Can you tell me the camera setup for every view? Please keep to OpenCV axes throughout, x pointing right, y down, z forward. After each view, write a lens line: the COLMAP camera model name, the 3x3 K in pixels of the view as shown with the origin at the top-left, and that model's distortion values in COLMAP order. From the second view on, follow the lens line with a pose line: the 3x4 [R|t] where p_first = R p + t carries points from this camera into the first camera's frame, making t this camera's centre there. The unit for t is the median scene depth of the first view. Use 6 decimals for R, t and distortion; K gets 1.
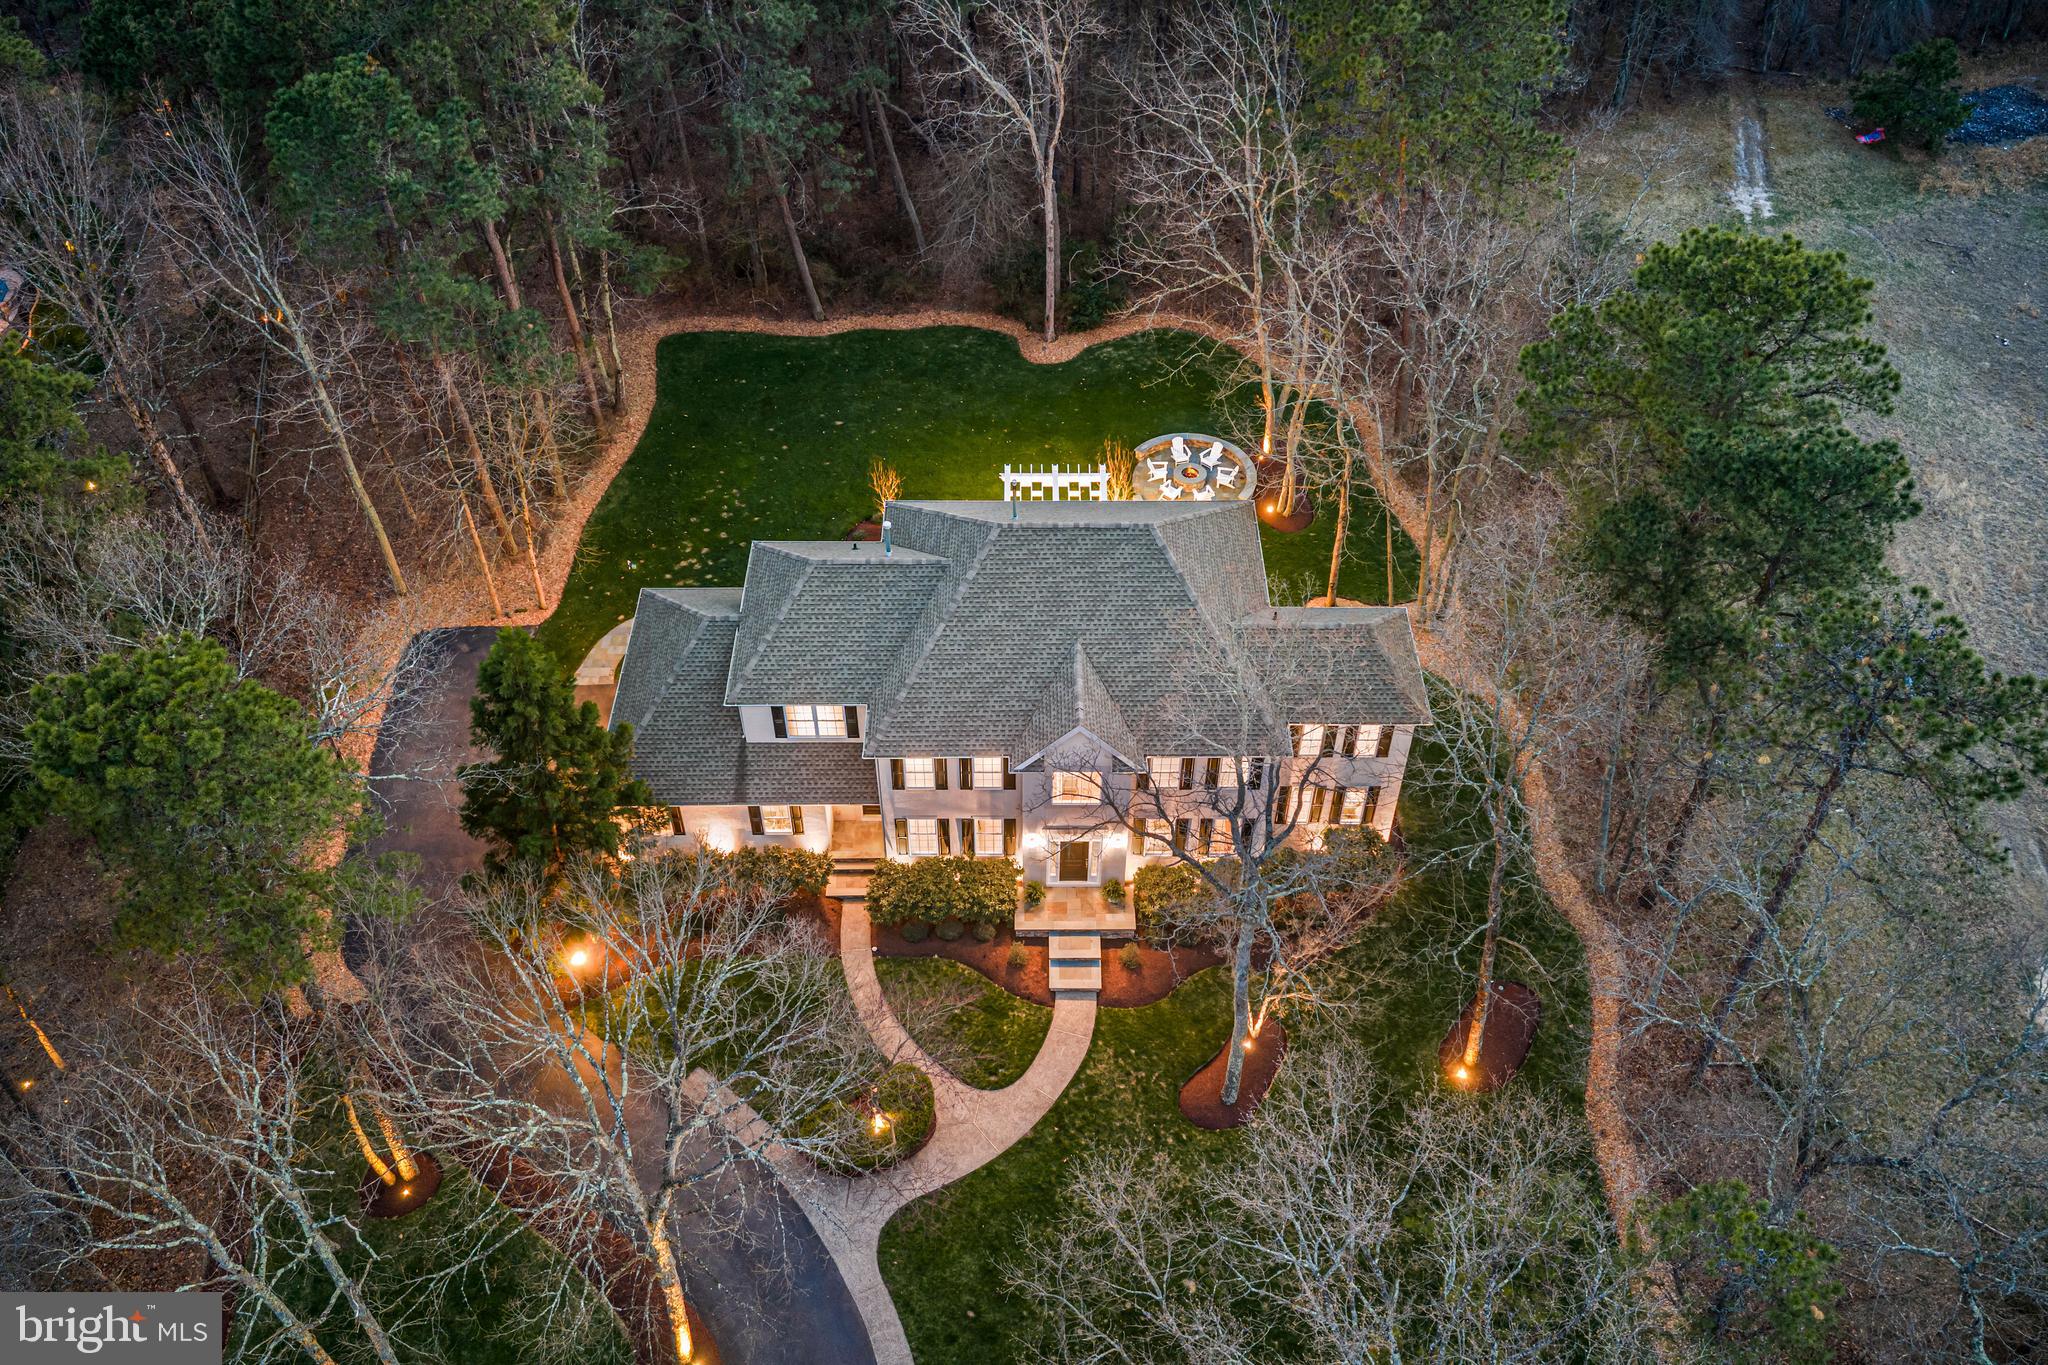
lens RADIAL K [[1695.8, 0, 1029.0], [0, 1695.8, 678.8], [0, 0, 1]] dist [0.019446, -0.017641]
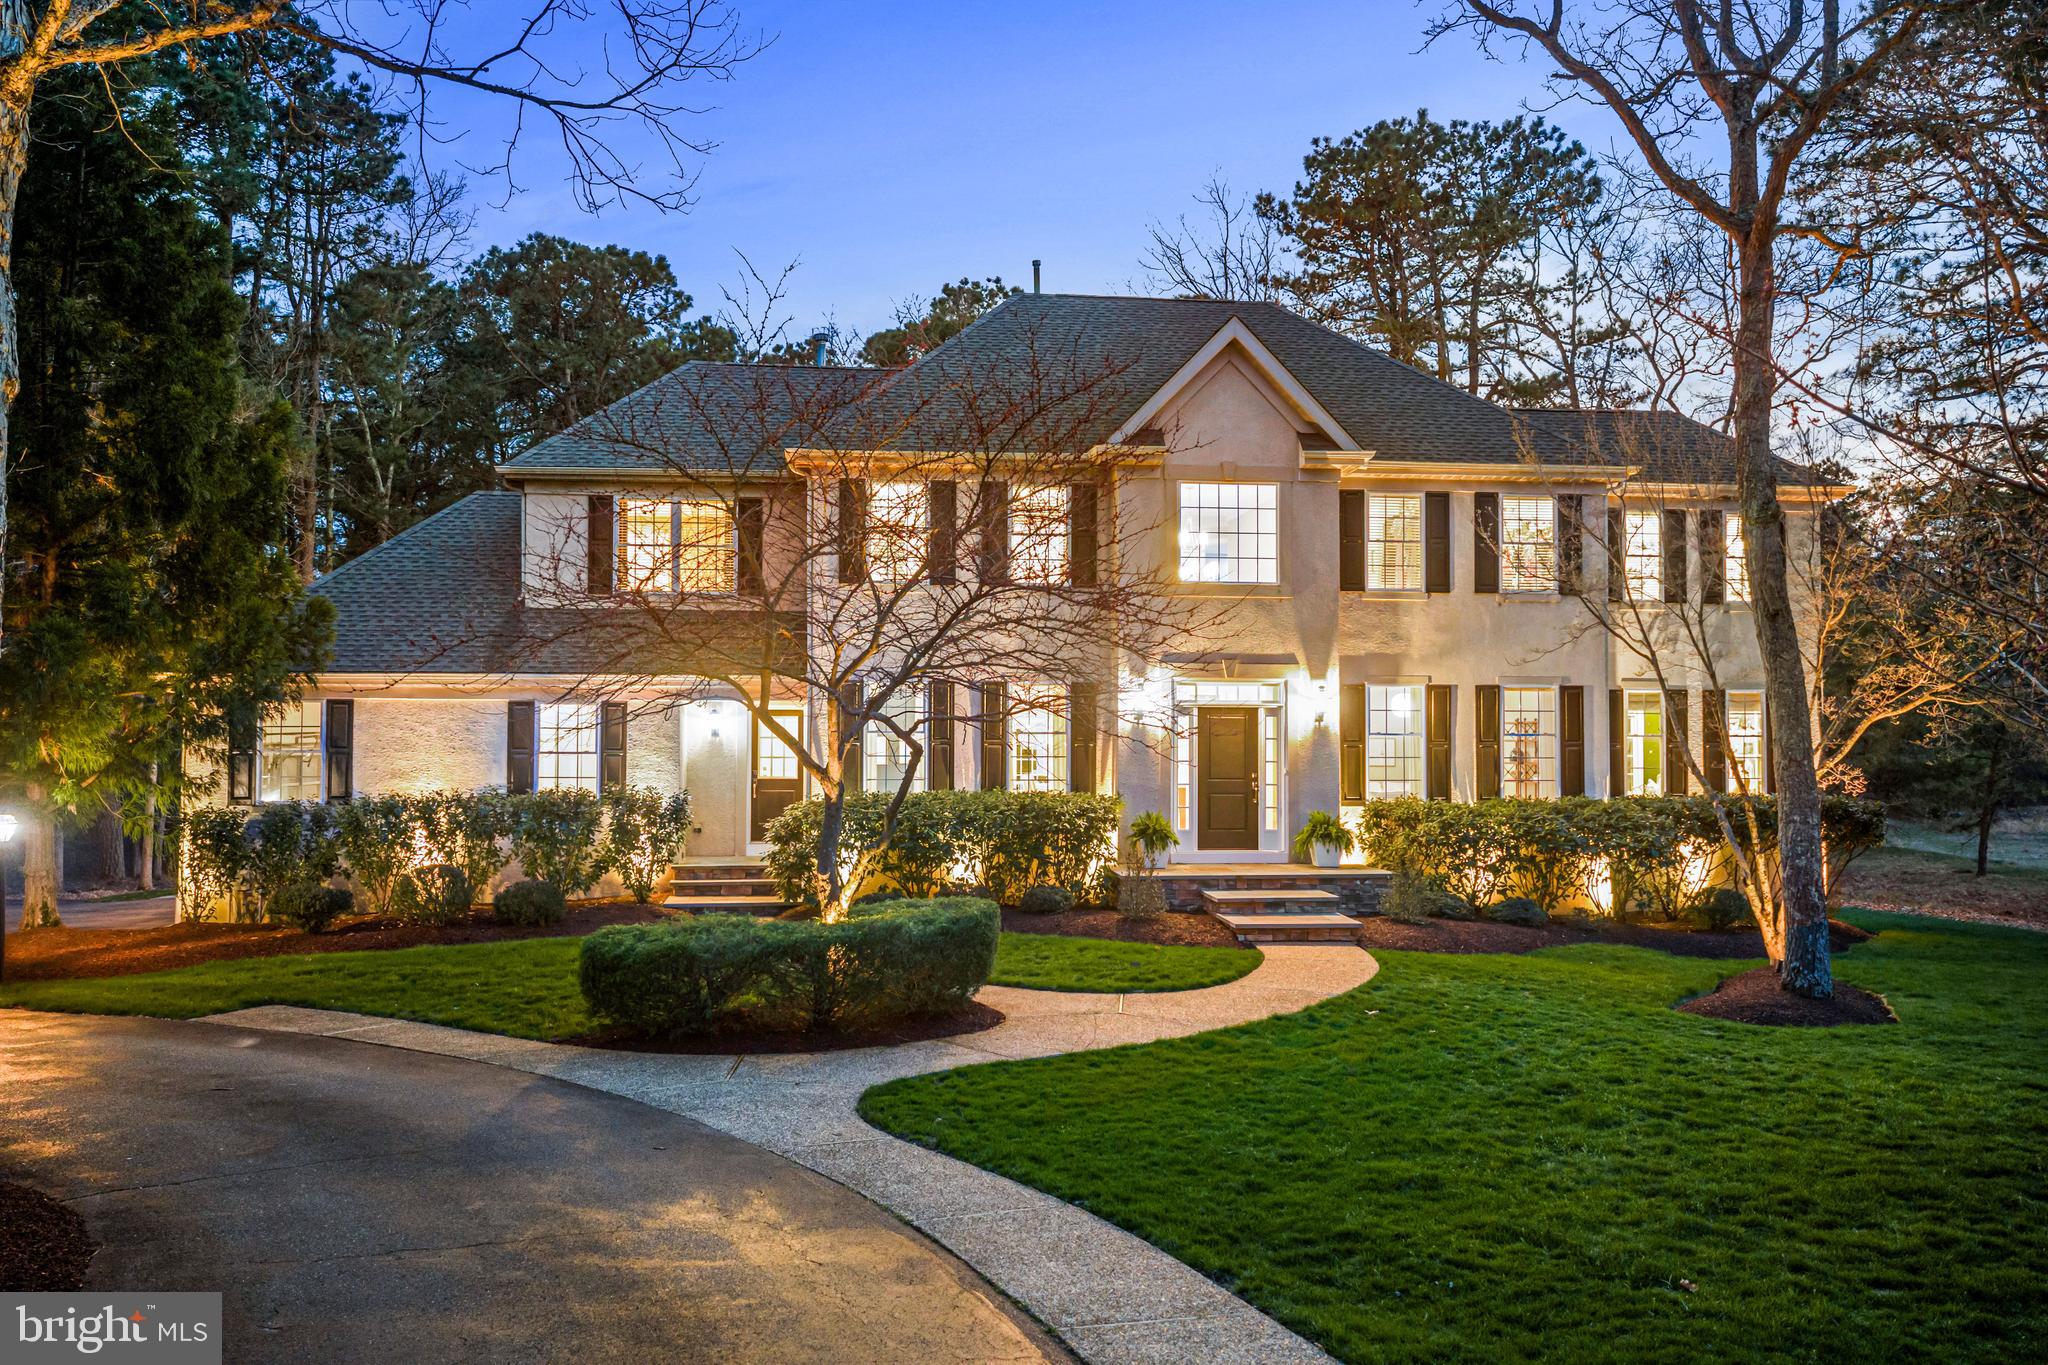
lens RADIAL K [[1695.8, 0, 1018.2], [0, 1695.8, 686.4], [0, 0, 1]] dist [0.019446, -0.017641]
pose [[0.993141, 0.003942, 0.116858, -0.084030], [0.083138, 0.678950, -0.729462, 0.424999], [-0.082216, 0.734174, 0.673965, 0.687122]]
